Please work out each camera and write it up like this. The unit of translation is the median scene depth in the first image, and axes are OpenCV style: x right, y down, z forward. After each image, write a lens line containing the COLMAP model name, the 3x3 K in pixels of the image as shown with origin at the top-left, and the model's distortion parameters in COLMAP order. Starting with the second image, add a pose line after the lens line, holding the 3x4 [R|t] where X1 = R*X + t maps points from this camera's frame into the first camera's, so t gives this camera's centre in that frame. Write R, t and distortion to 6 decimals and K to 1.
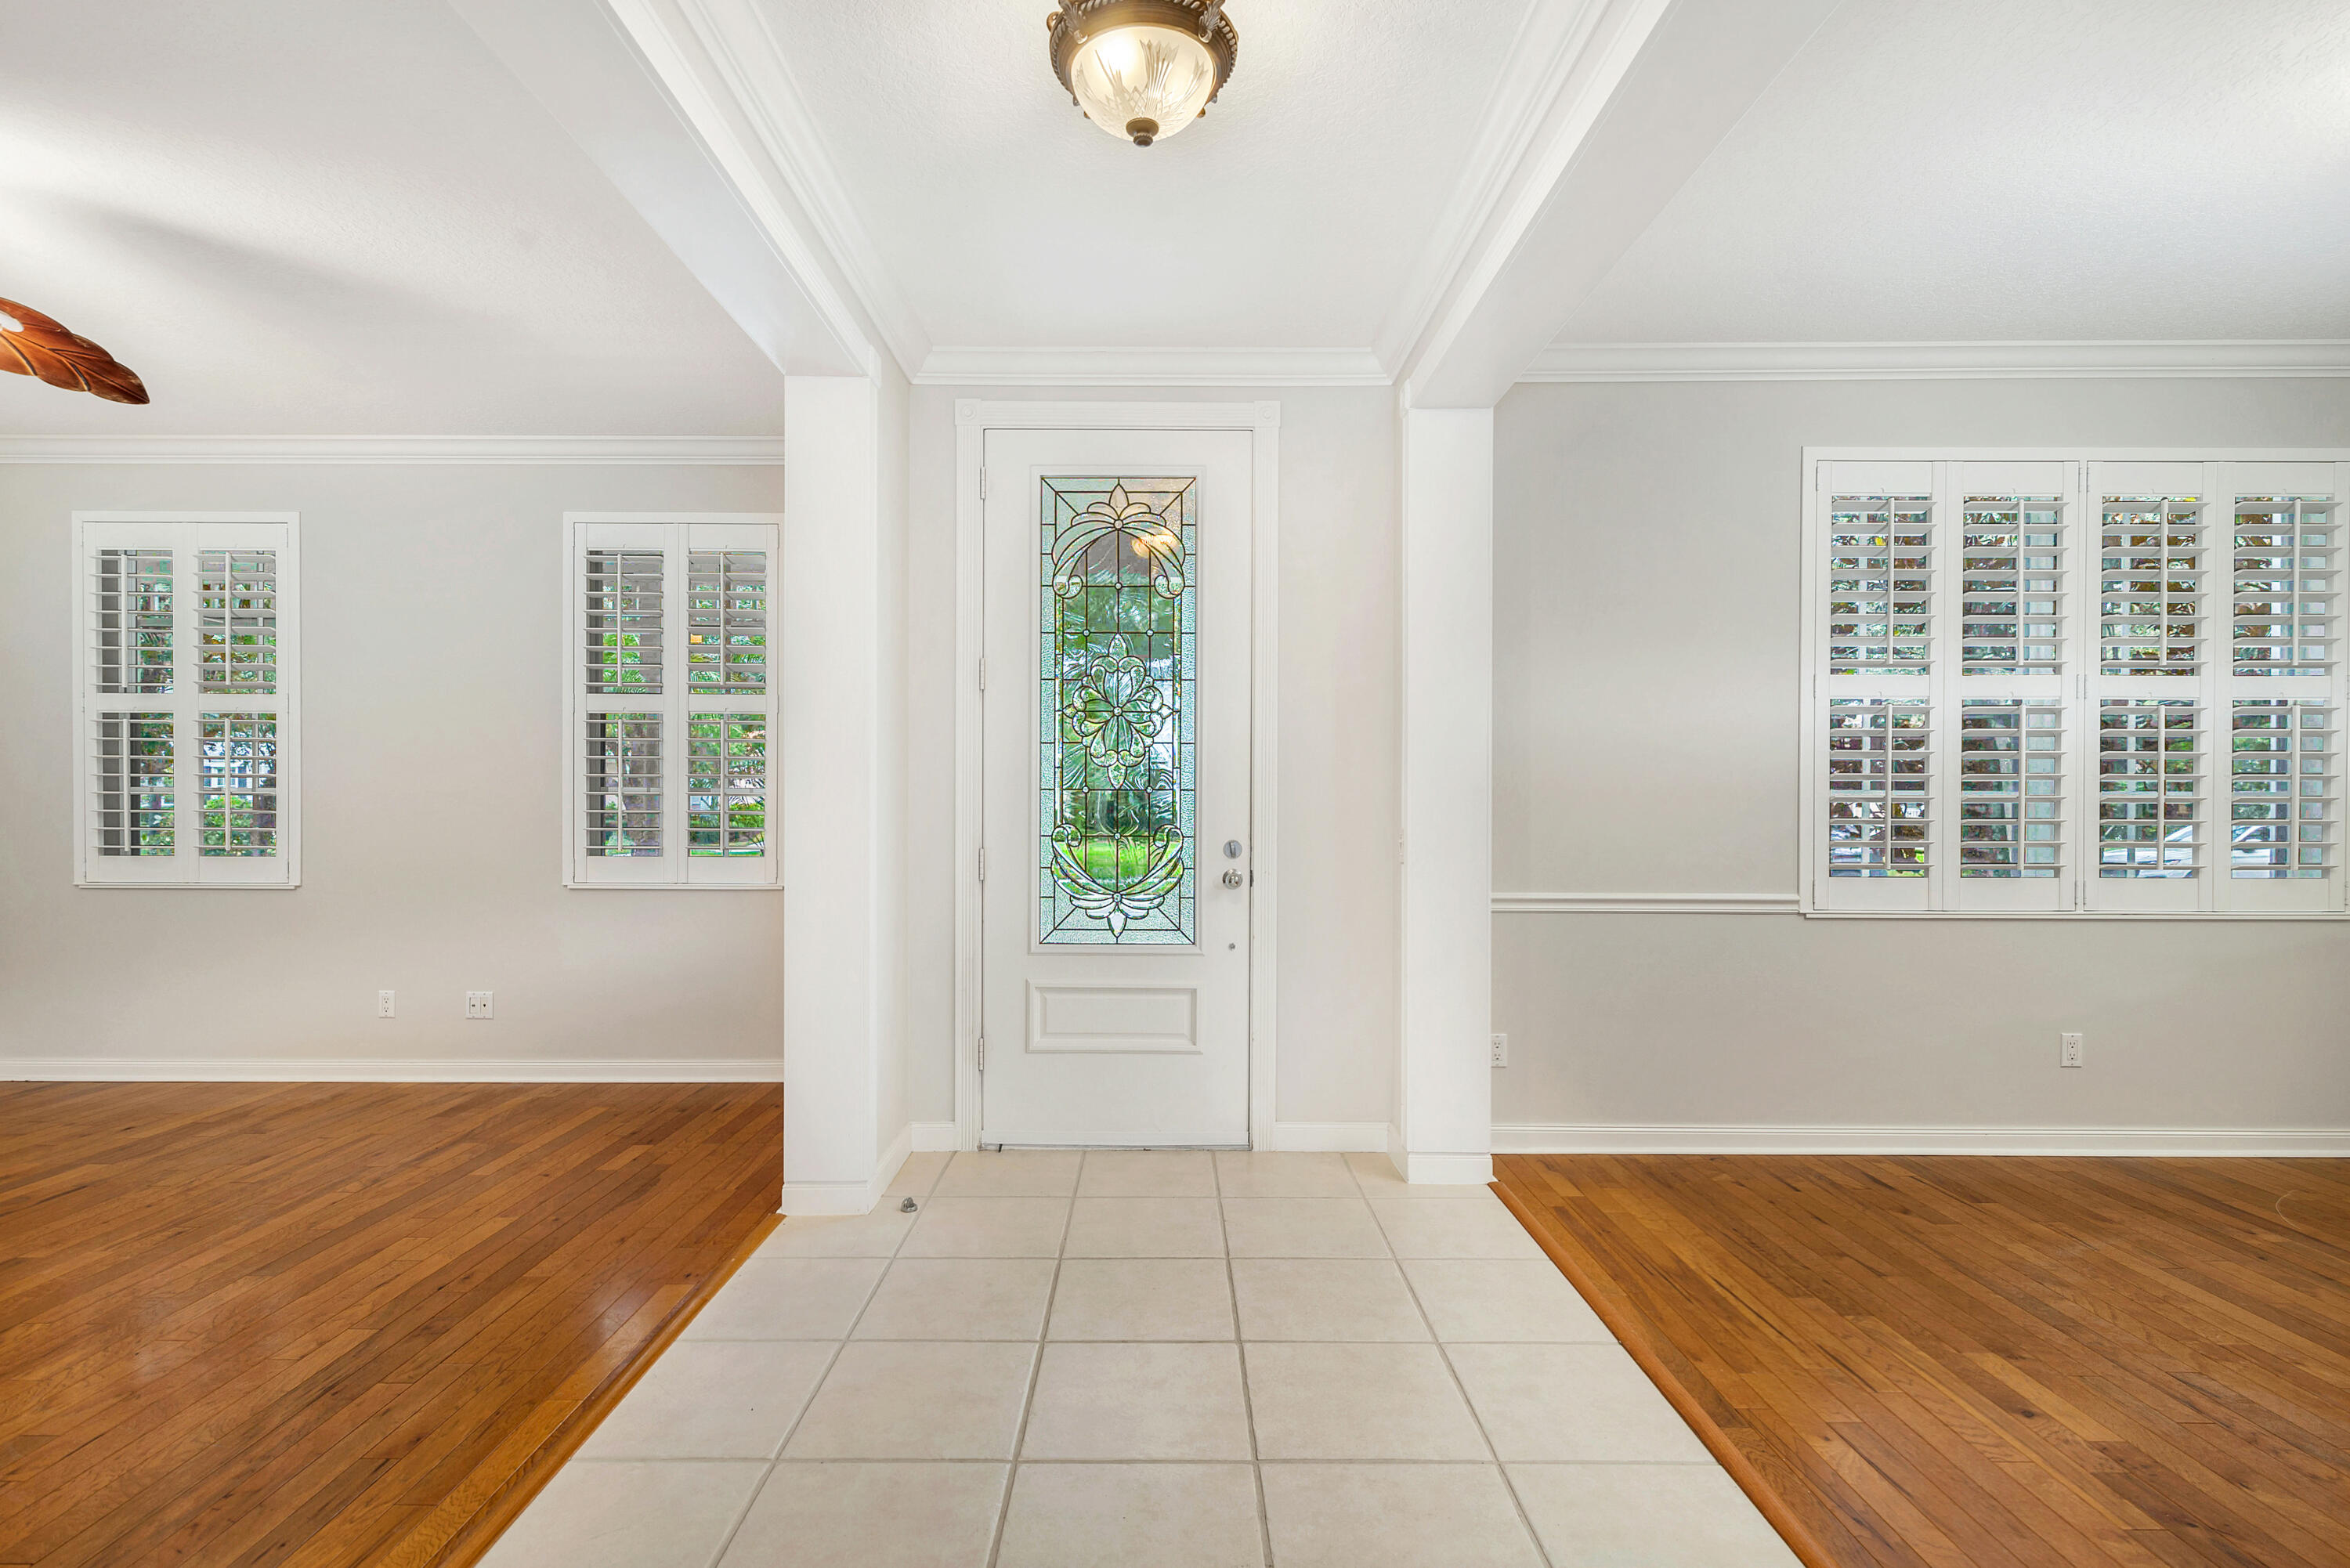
lens RADIAL K [[1130.1, 0, 1179.6], [0, 1130.1, 802.2], [0, 0, 1]] dist [-0.001174, 0.000411]
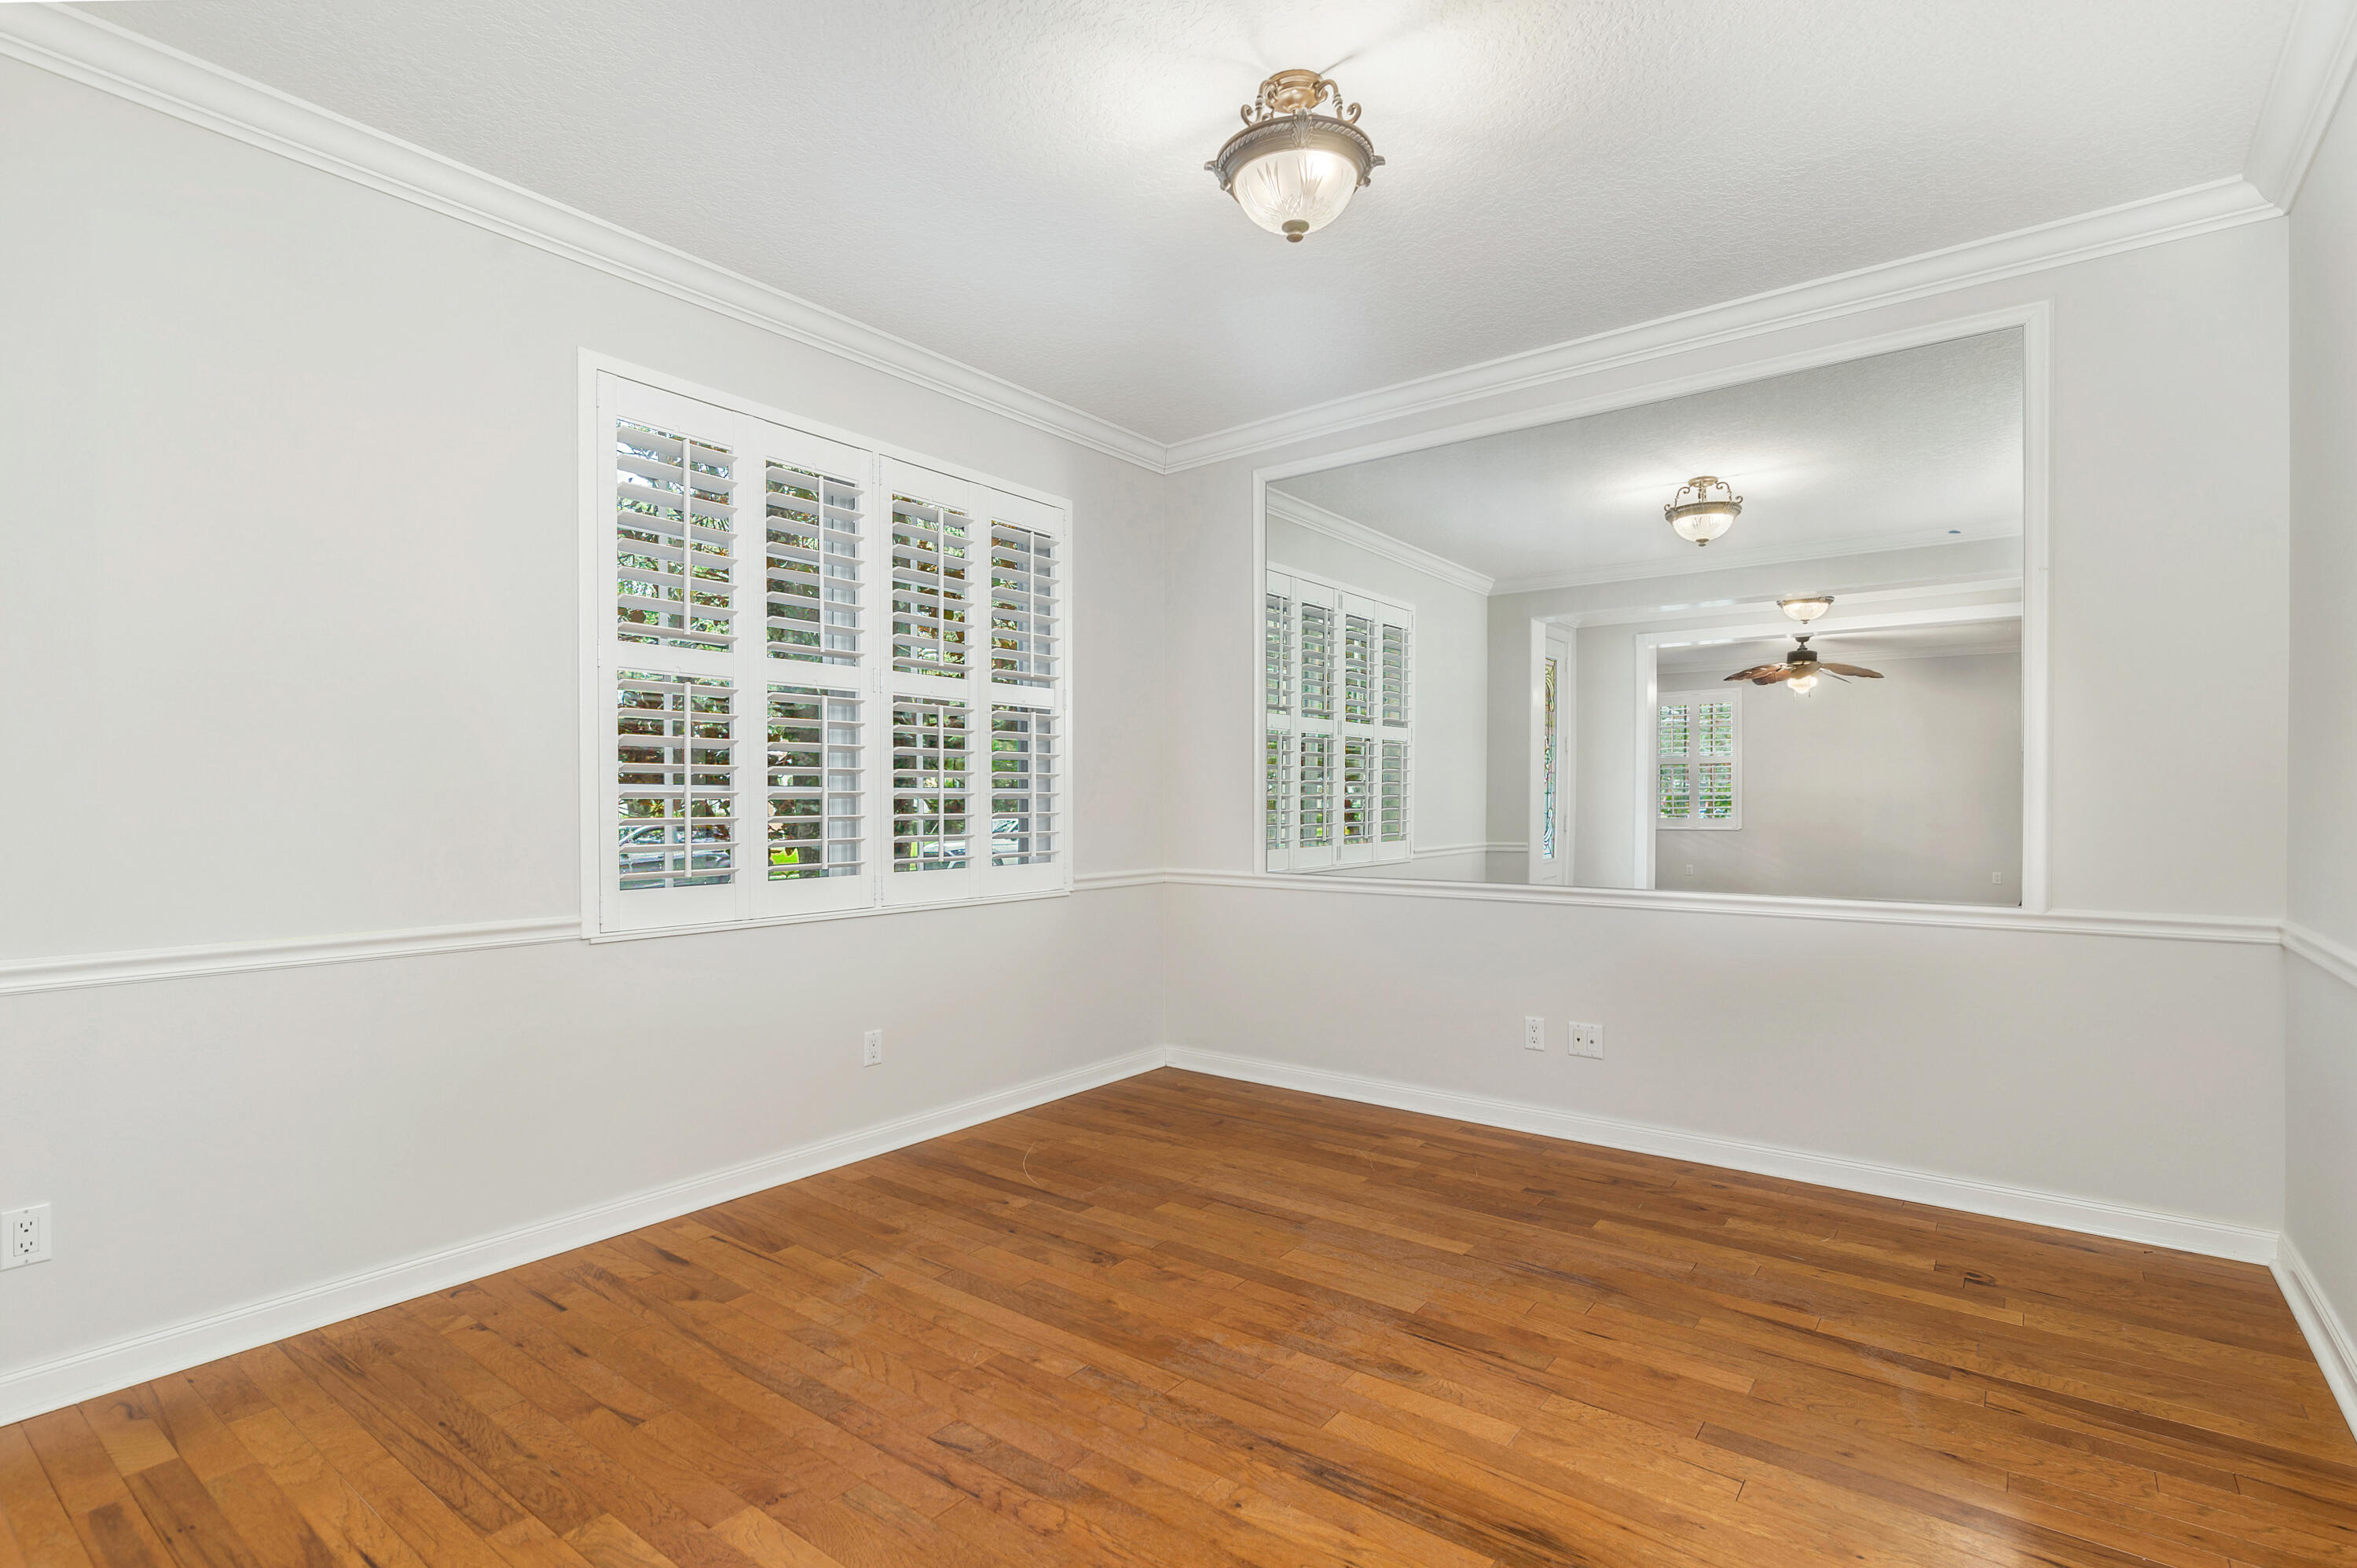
lens RADIAL K [[1103.6, 0, 1178.5], [0, 1103.6, 784.0], [0, 0, 1]] dist [0.000777, 0.000411]
pose [[0.618527, 0.006069, 0.785740, 0.218496], [0.009962, 0.999829, -0.015564, 0.006677], [-0.785700, 0.017454, 0.618361, 0.211190]]
